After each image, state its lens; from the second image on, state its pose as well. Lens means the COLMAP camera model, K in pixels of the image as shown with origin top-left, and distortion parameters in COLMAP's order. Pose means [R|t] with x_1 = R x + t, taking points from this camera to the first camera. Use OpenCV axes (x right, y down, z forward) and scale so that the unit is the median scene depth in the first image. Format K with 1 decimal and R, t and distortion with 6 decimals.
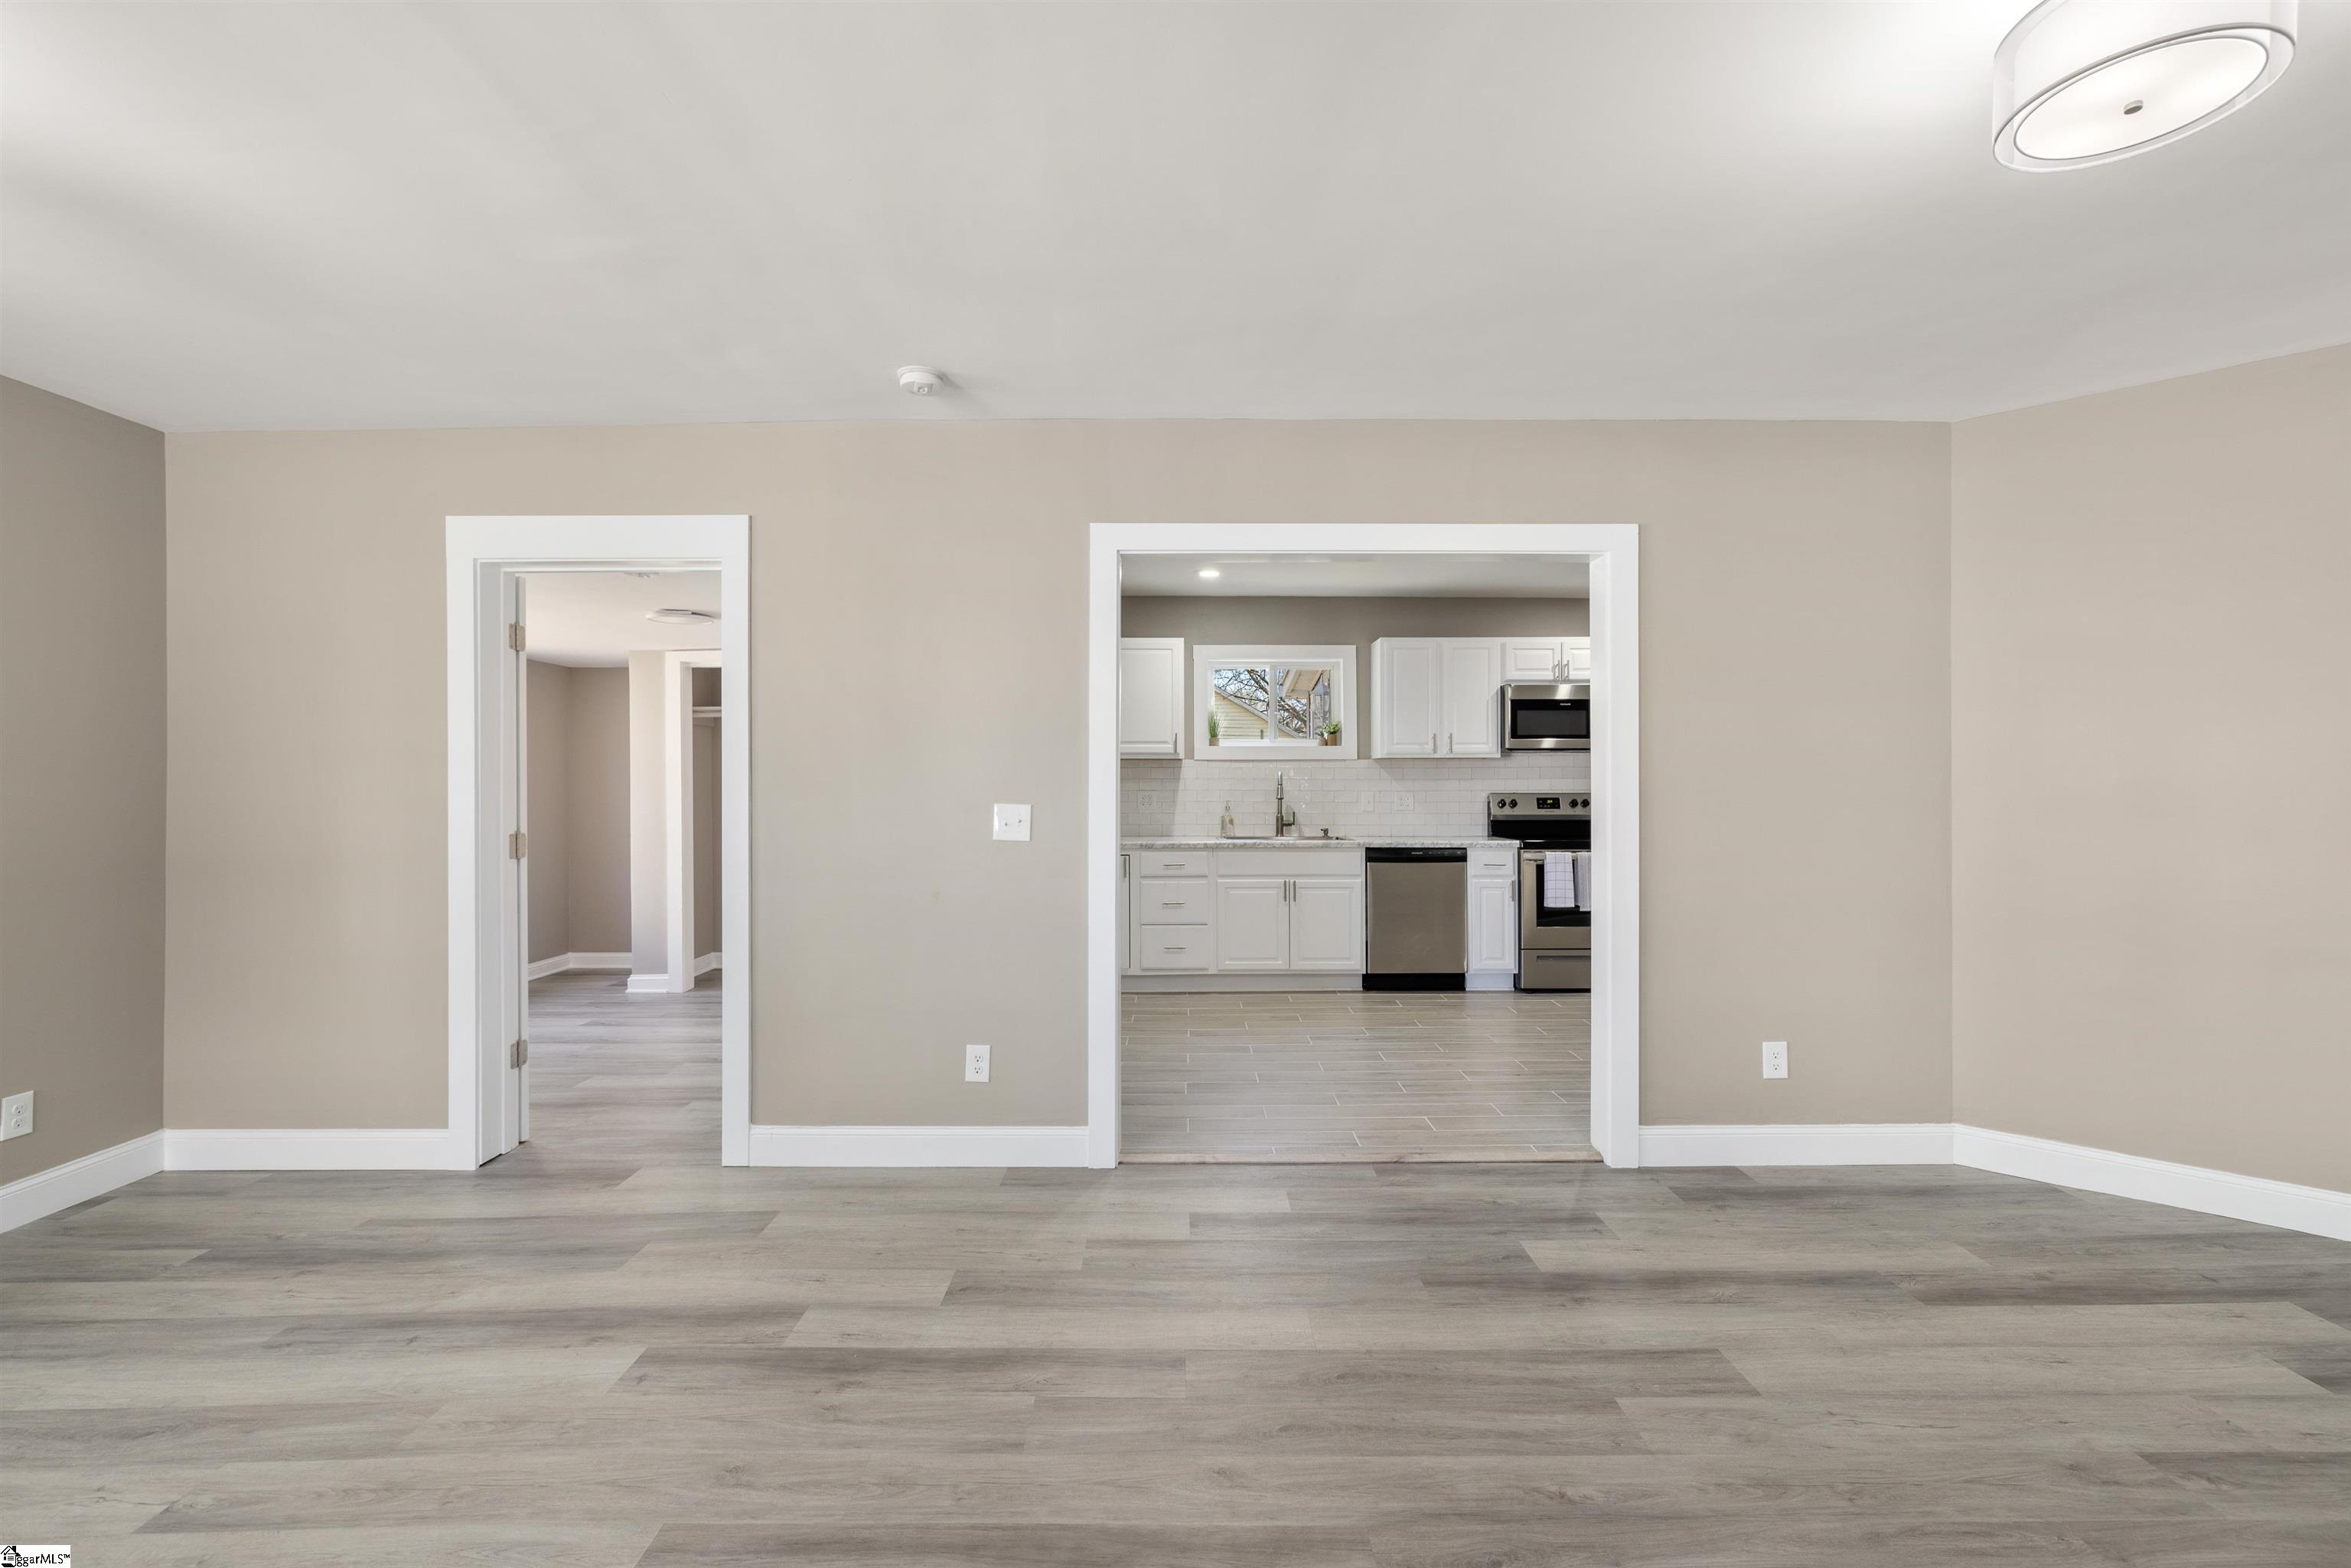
lens RADIAL K [[999.4, 0, 1180.9], [0, 999.4, 787.3], [0, 0, 1]] dist [0.001381, 0.000733]
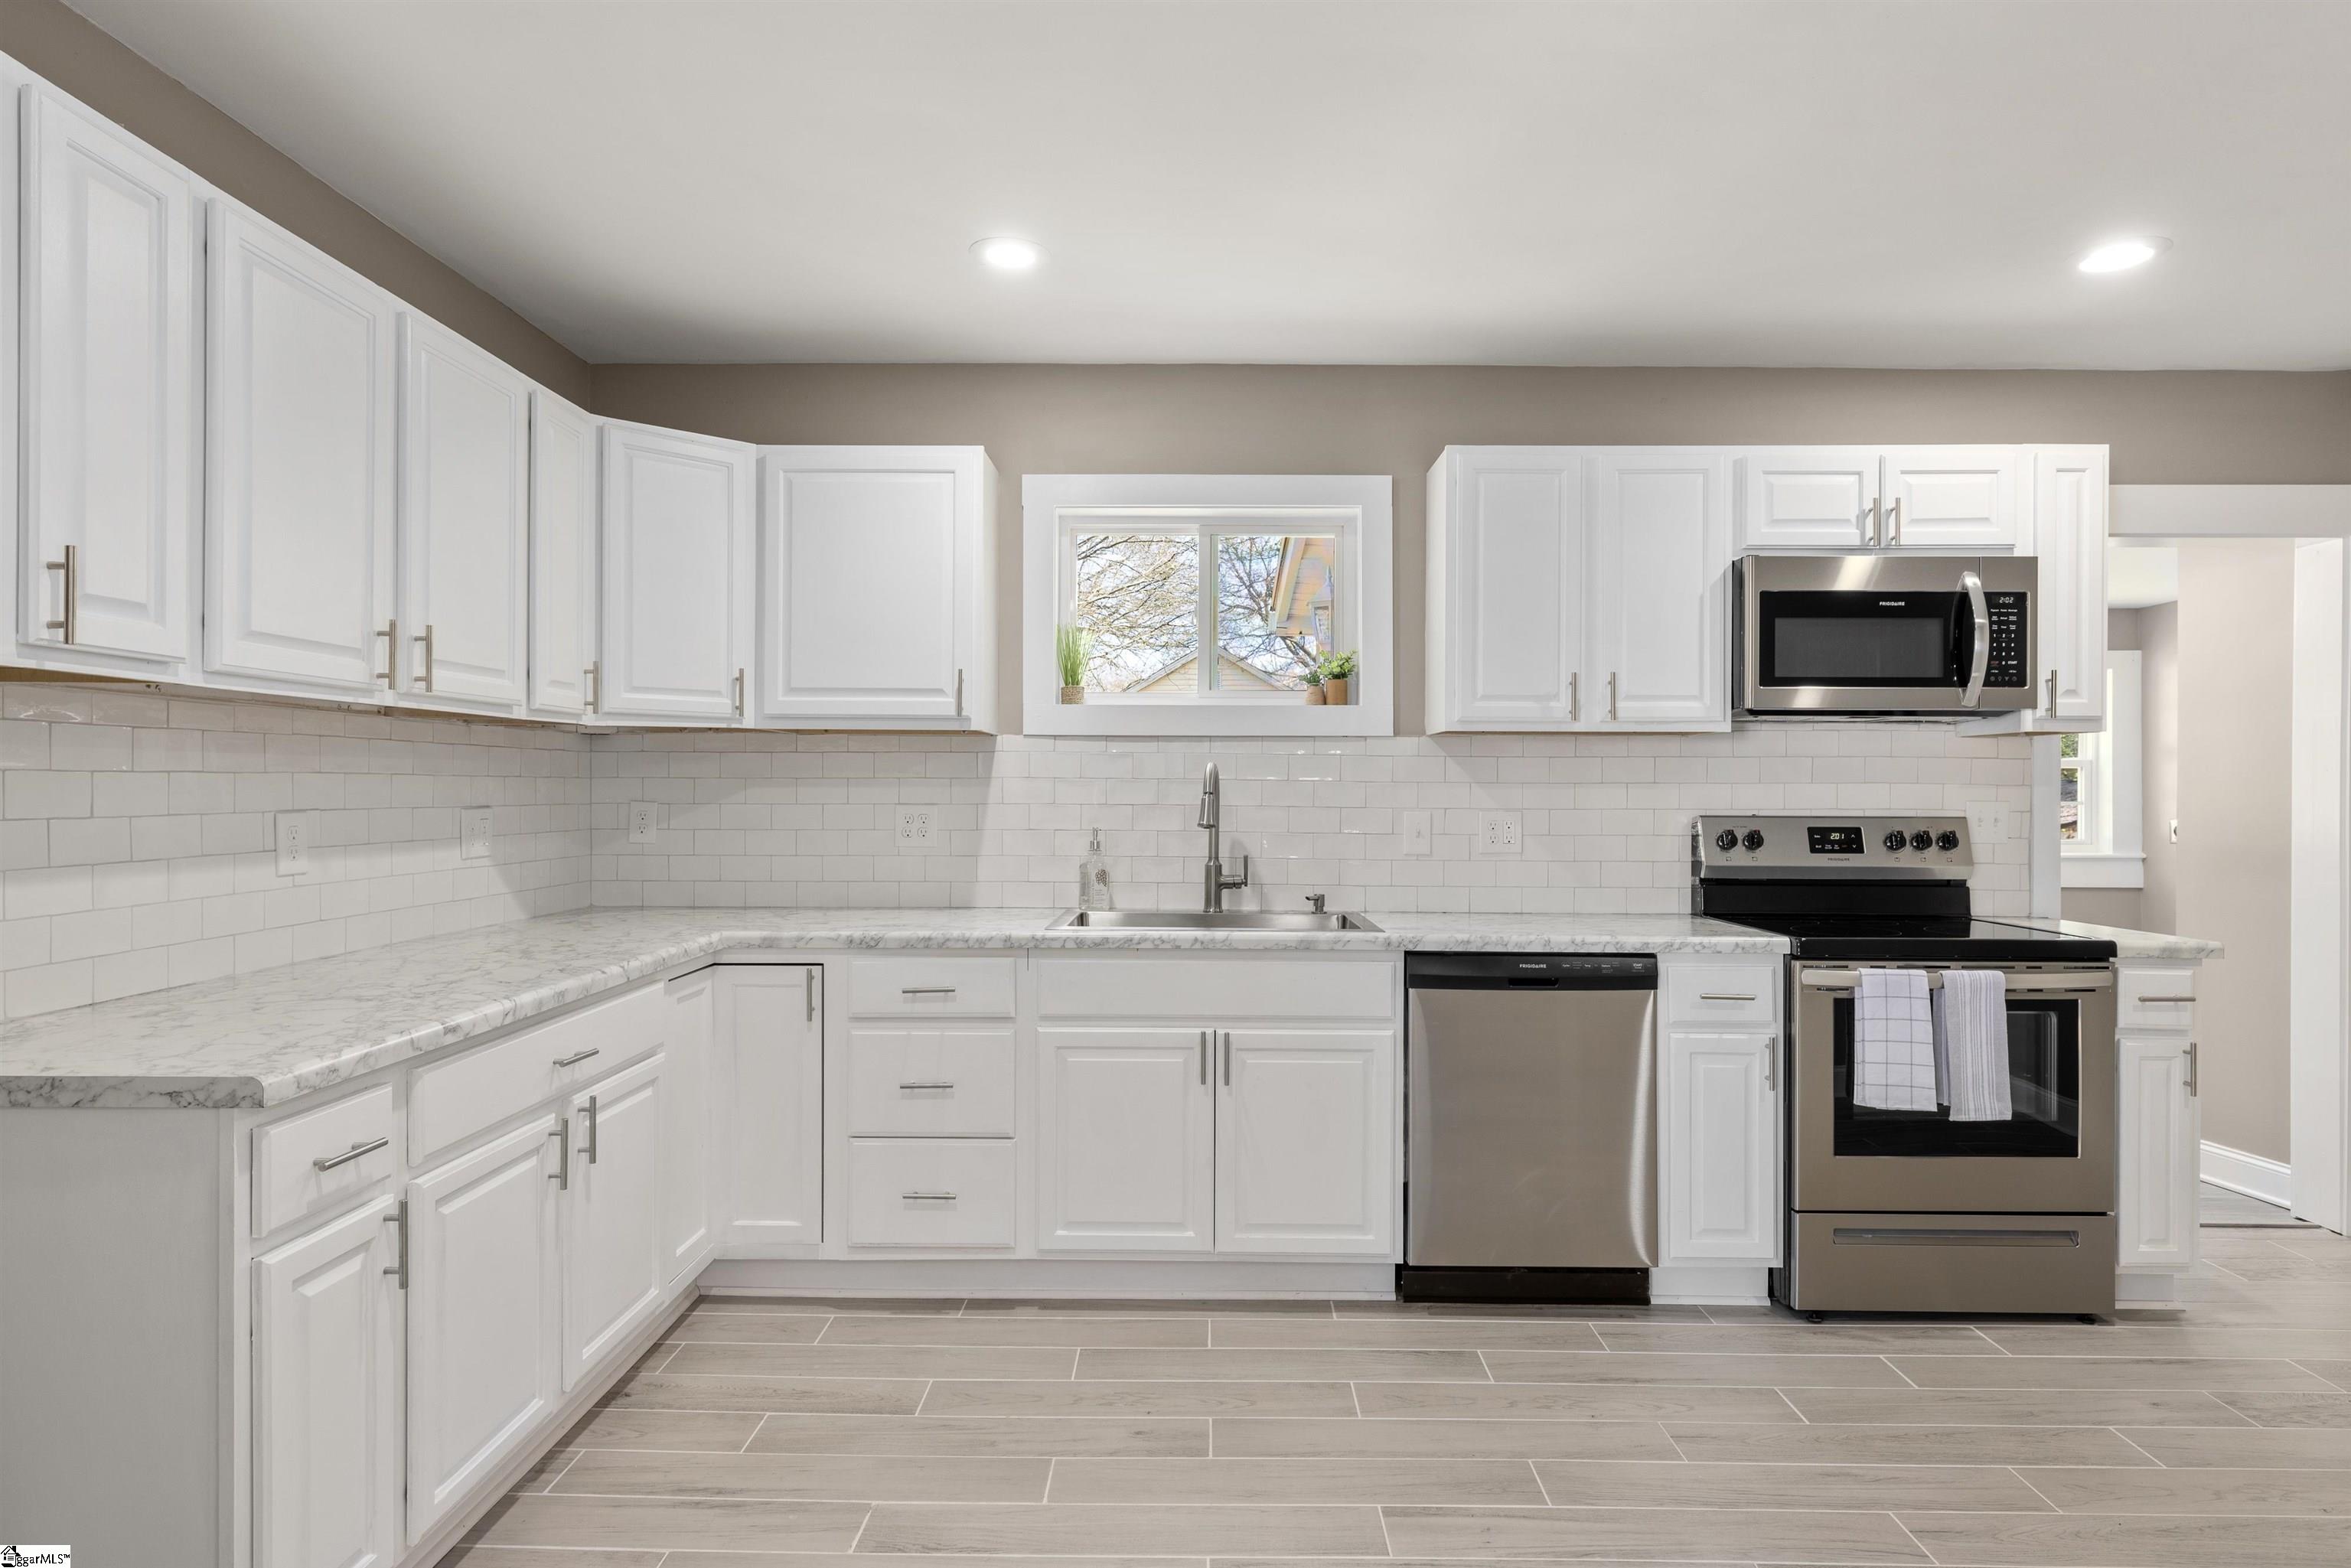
lens RADIAL K [[1264.7, 0, 1186.8], [0, 1264.7, 789.1], [0, 0, 1]] dist [-0.002058, 0.000964]
pose [[0.999802, 0.007216, -0.018524, 0.190318], [-0.007252, 0.999972, -0.001873, -0.005979], [0.018510, 0.002007, 0.999827, 0.879264]]
